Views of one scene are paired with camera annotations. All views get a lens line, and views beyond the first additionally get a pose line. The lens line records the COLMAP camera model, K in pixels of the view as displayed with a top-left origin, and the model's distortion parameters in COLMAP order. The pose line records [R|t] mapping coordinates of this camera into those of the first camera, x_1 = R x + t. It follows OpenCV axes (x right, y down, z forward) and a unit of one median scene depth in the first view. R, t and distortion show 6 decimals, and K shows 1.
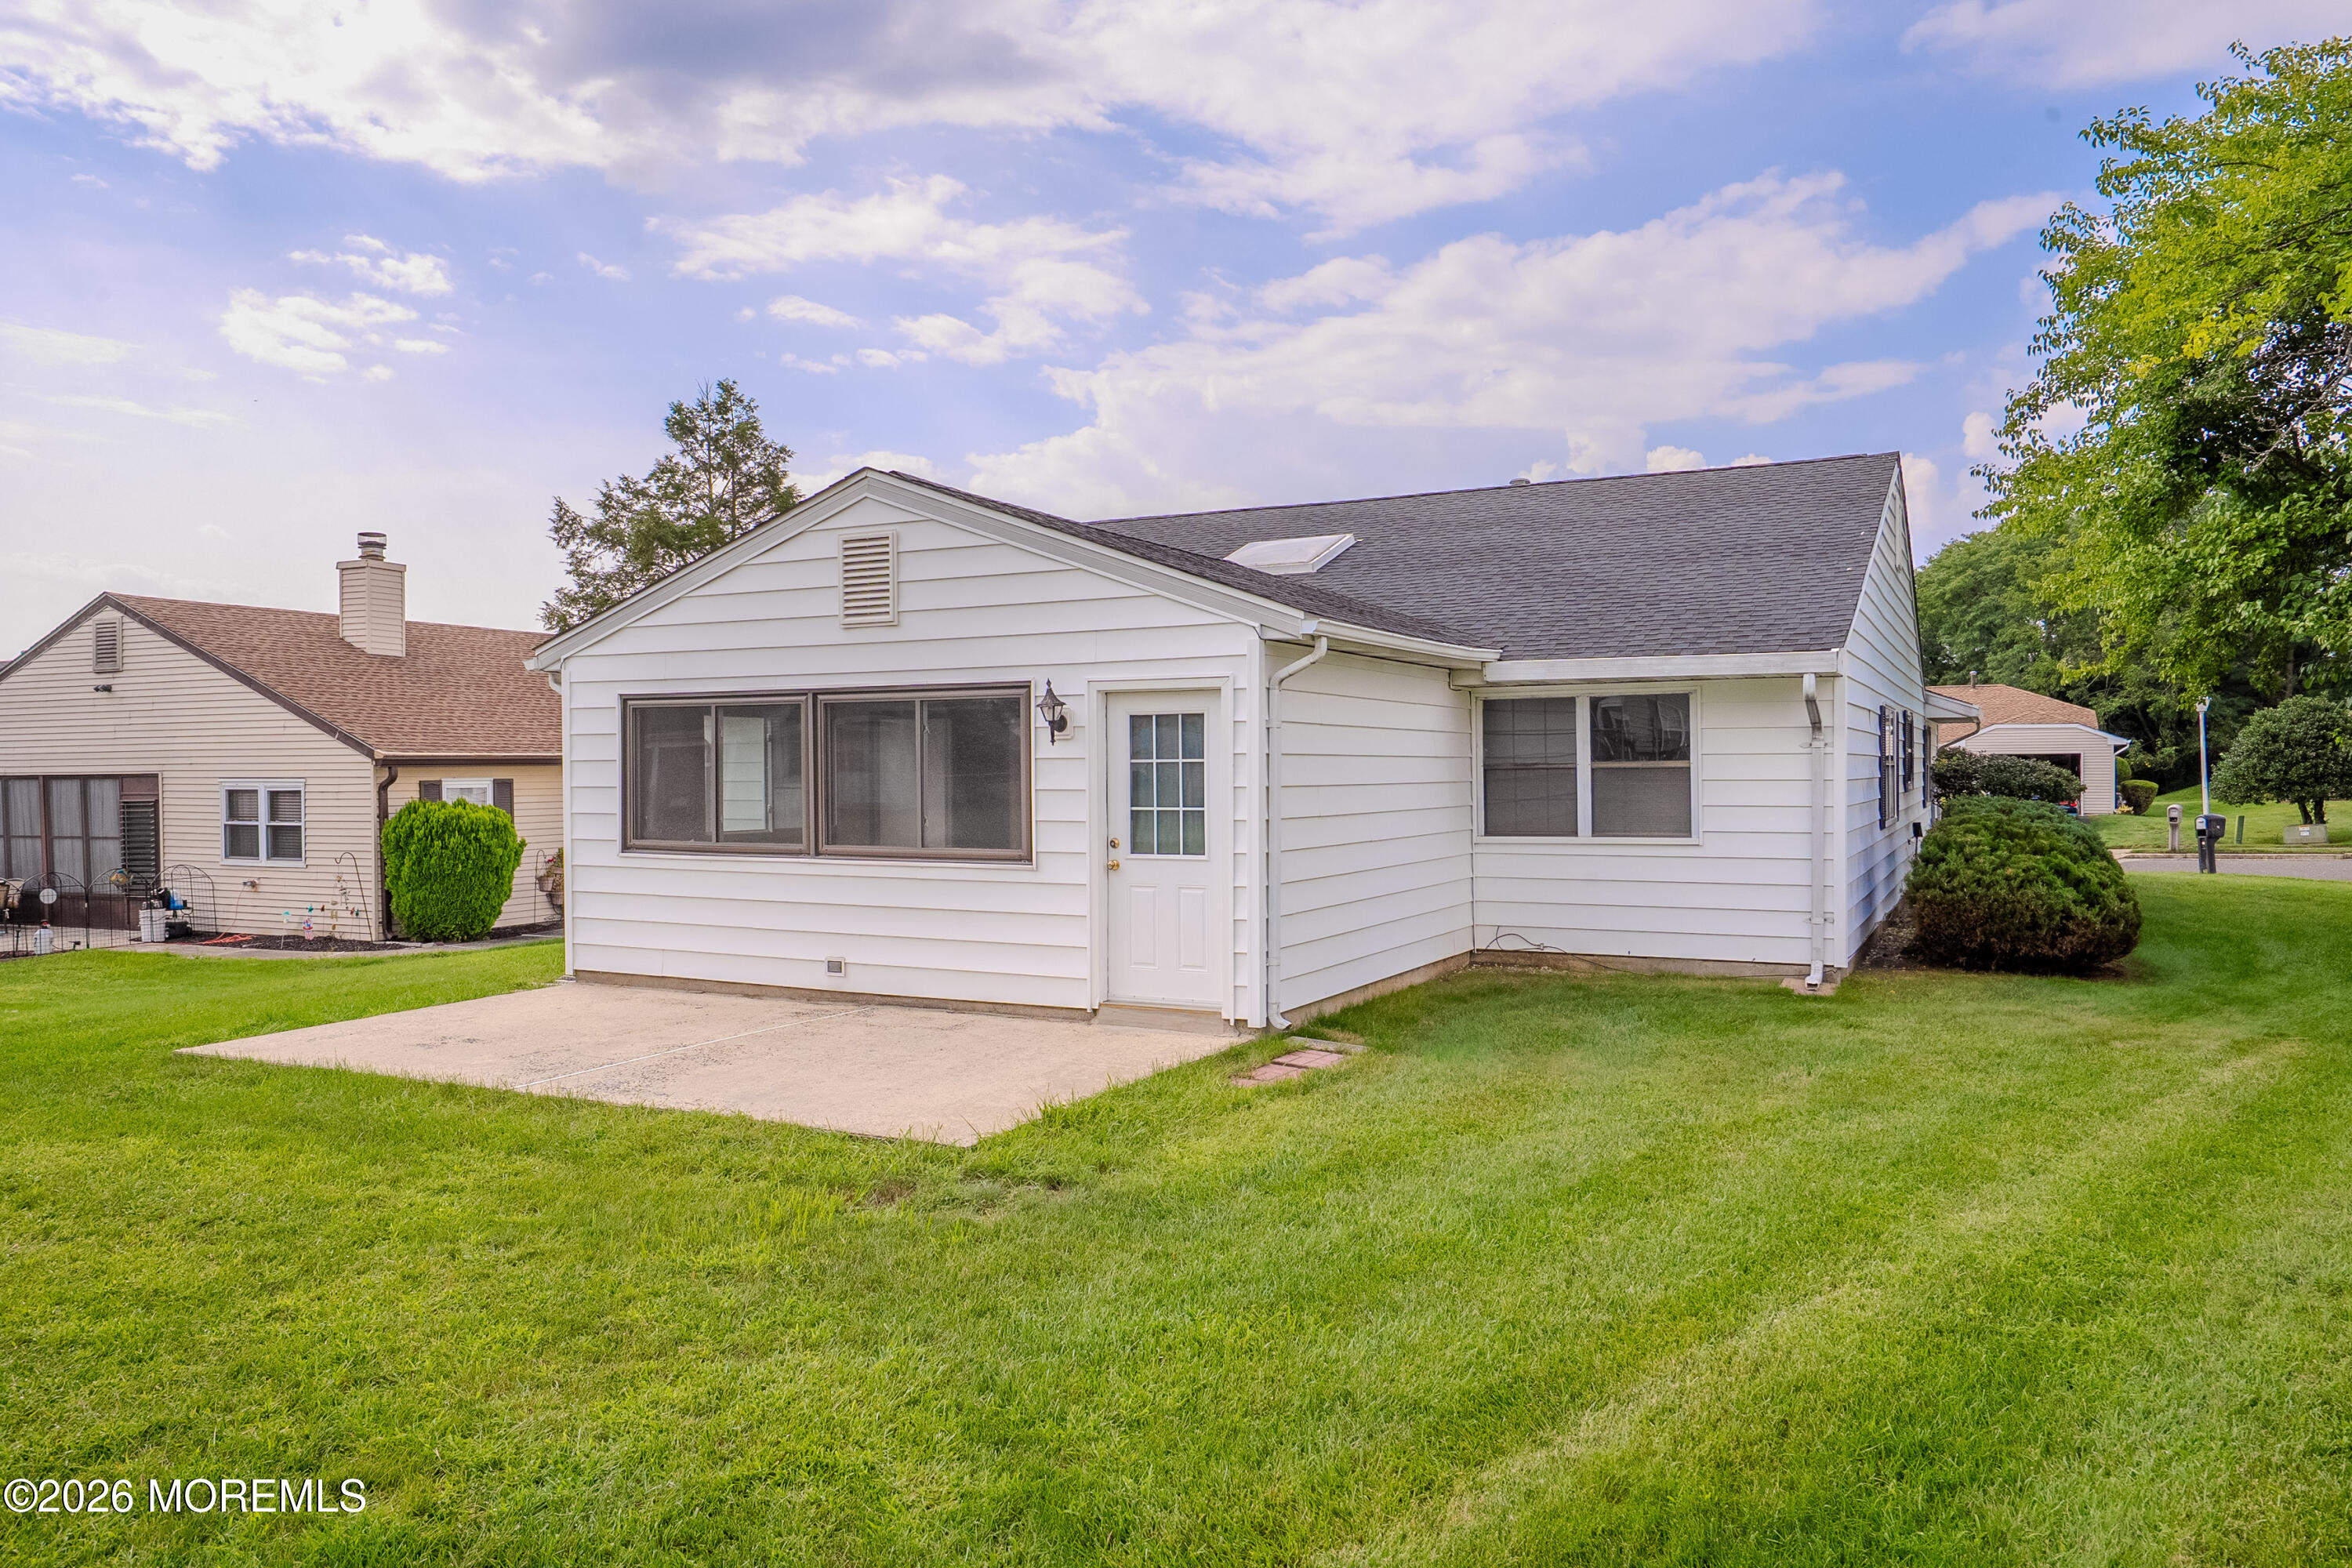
lens RADIAL K [[1604.1, 0, 1166.3], [0, 1604.1, 854.4], [0, 0, 1]] dist [-0.004199, 0.019327]
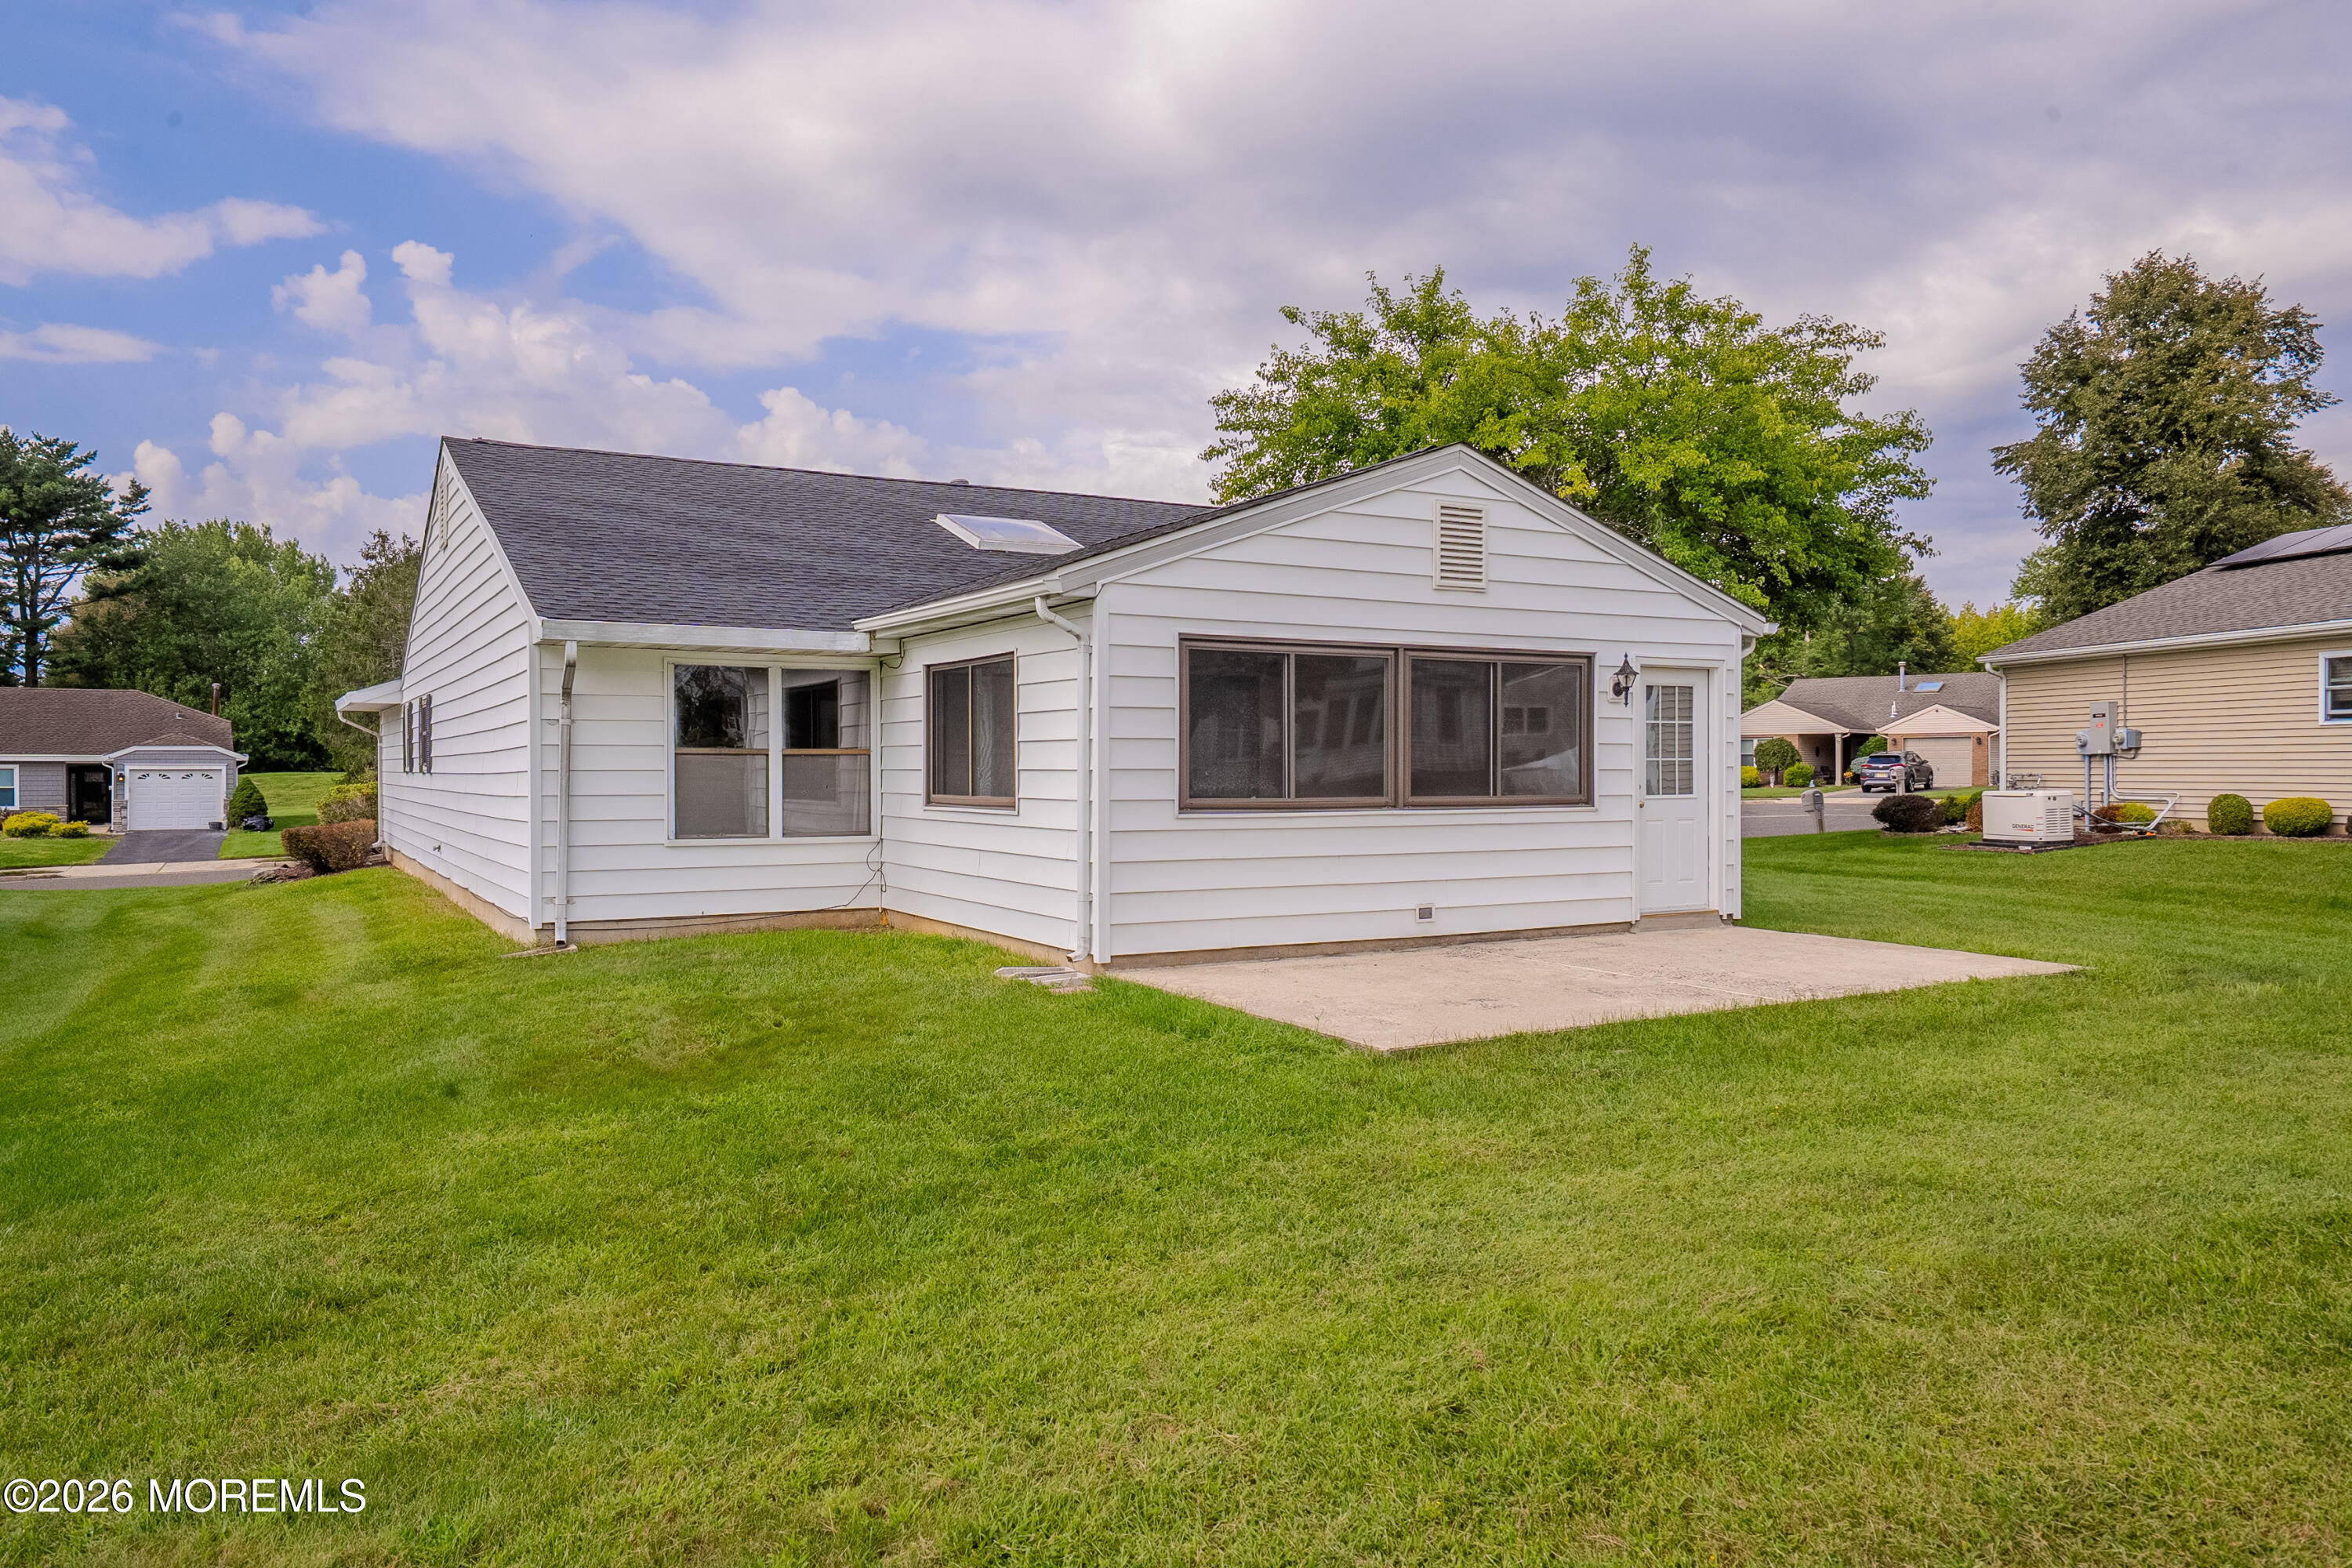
lens RADIAL K [[1604.1, 0, 1173.1], [0, 1604.1, 780.8], [0, 0, 1]] dist [-0.004199, 0.019327]
pose [[0.540327, -0.002612, 0.841451, -1.067738], [0.043200, 0.998763, -0.024640, 0.002744], [-0.840346, 0.049665, 0.539771, 0.527395]]
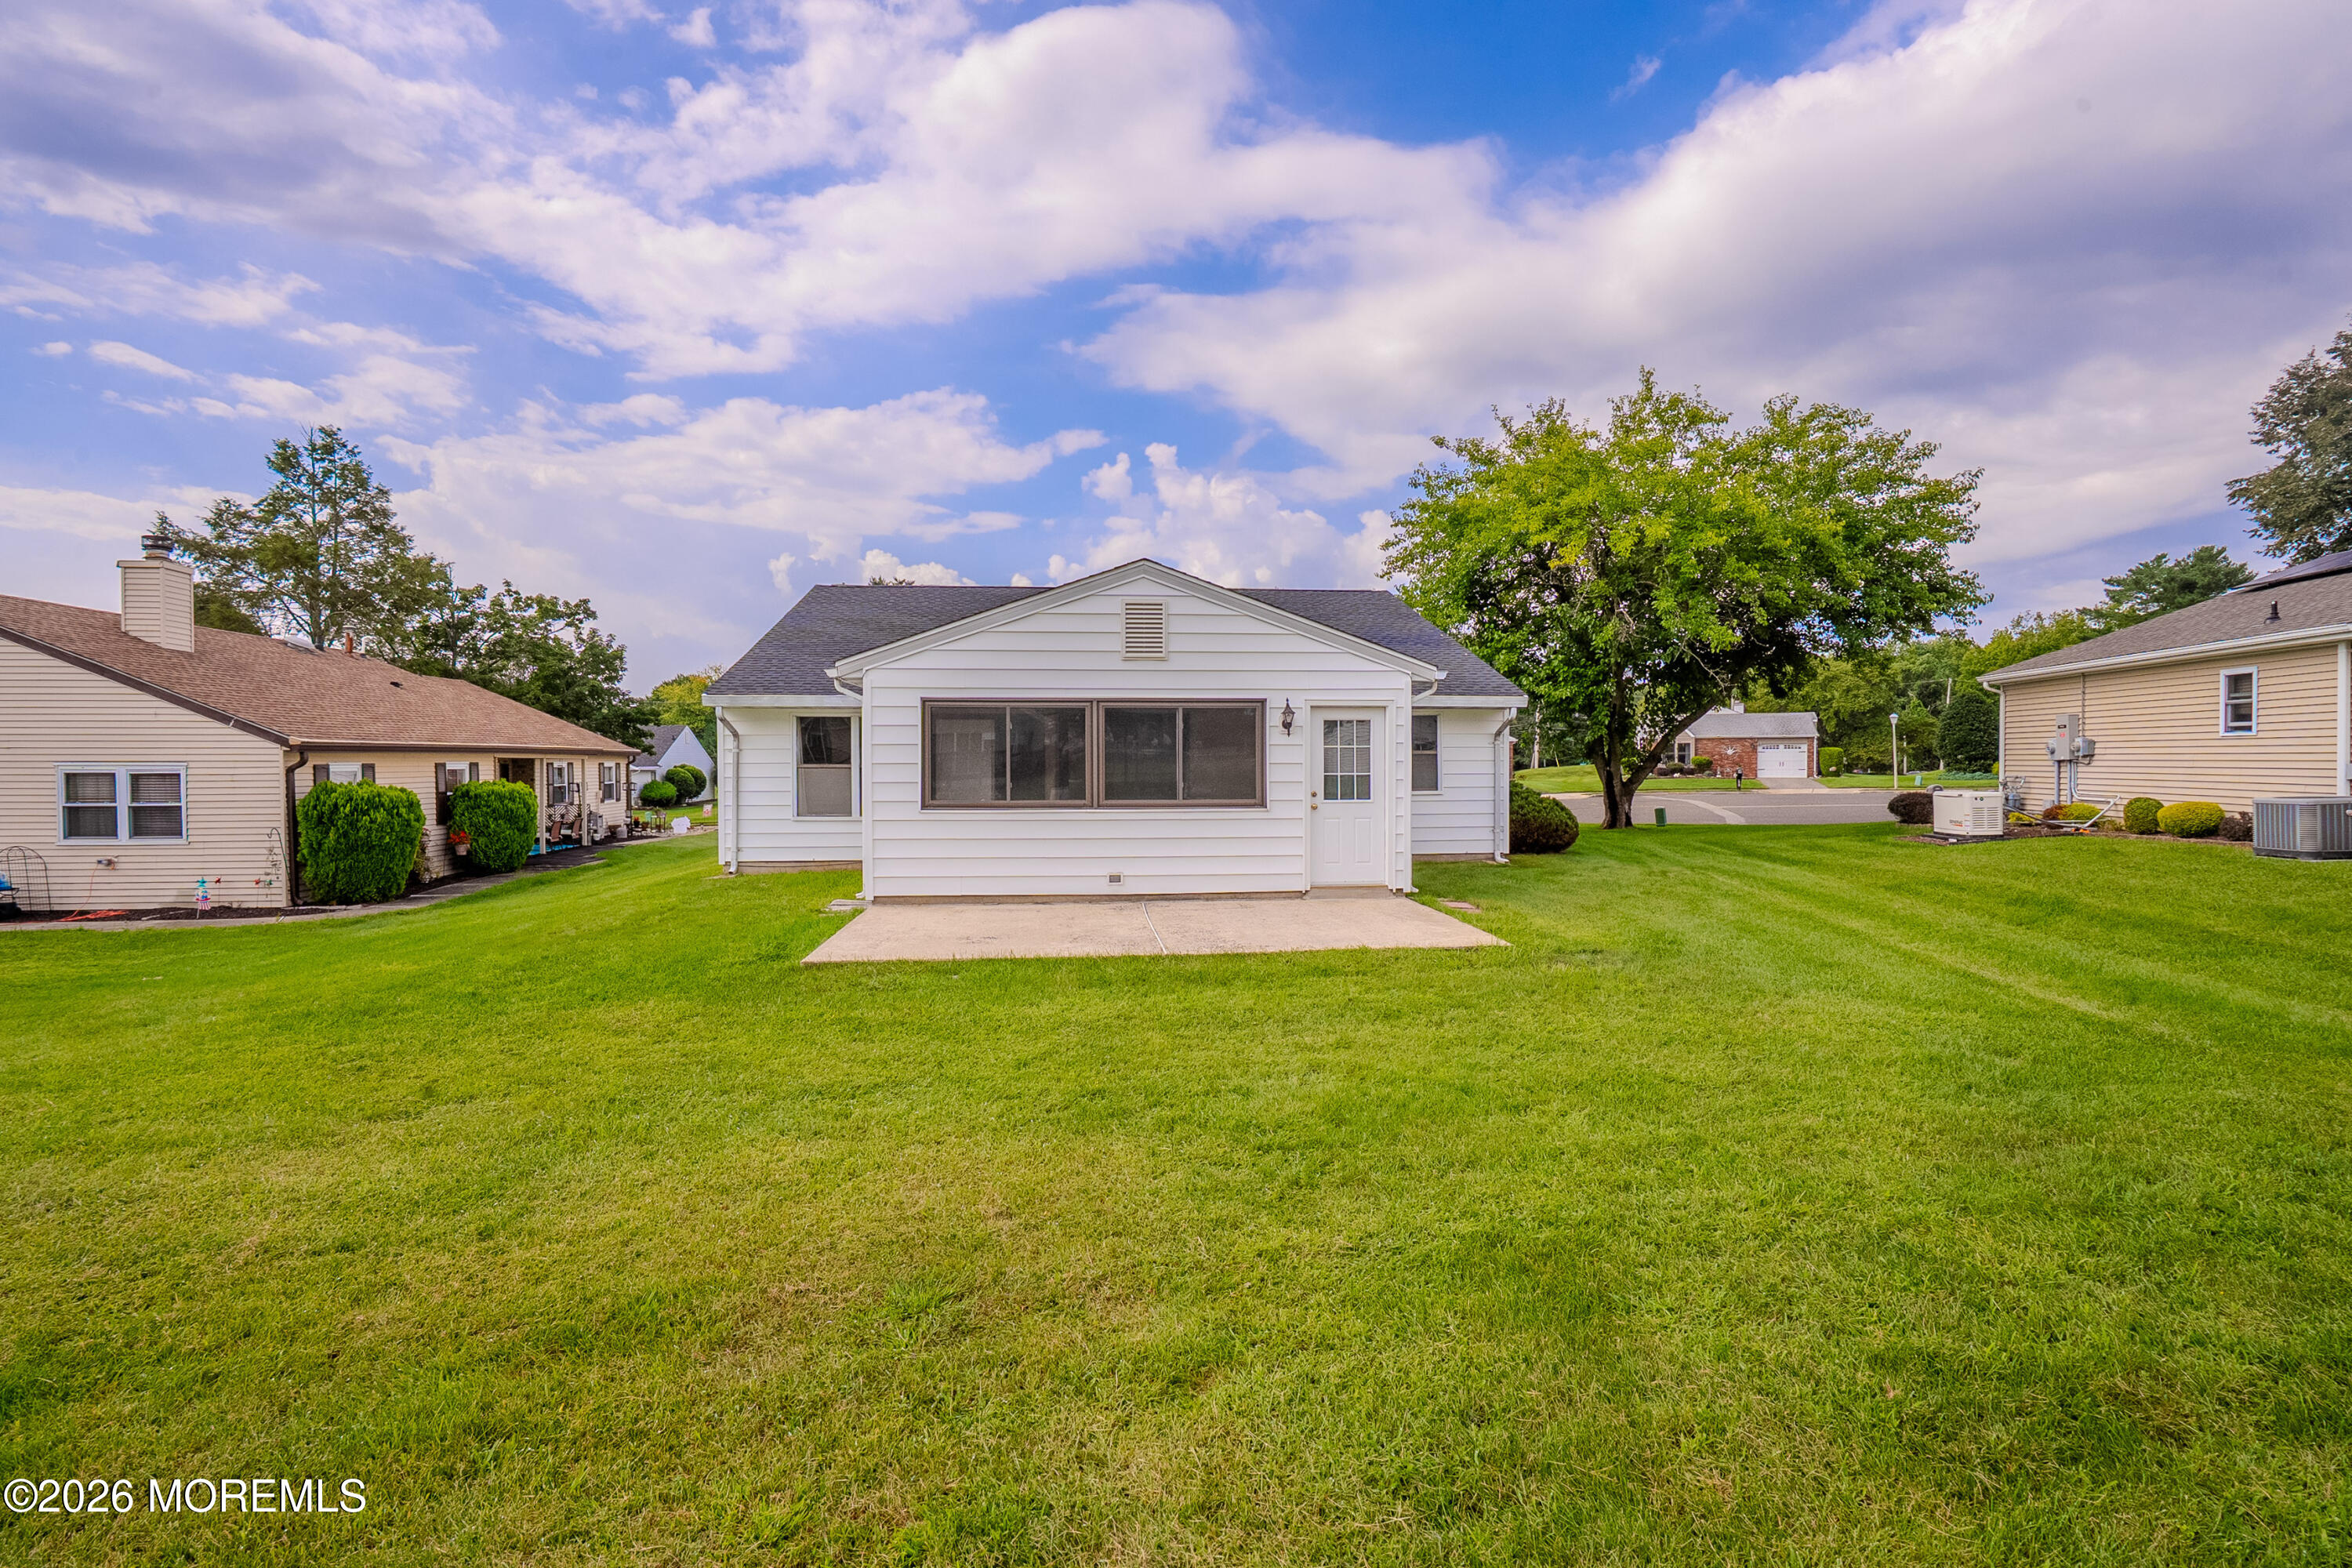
lens RADIAL K [[1076.2, 0, 1175.1], [0, 1076.2, 769.4], [0, 0, 1]] dist [-0.051146, 0.016673]
pose [[0.841033, -0.002444, 0.540979, -0.654947], [0.027540, 0.998887, -0.038303, 0.005750], [-0.540283, 0.047113, 0.840164, 0.092265]]
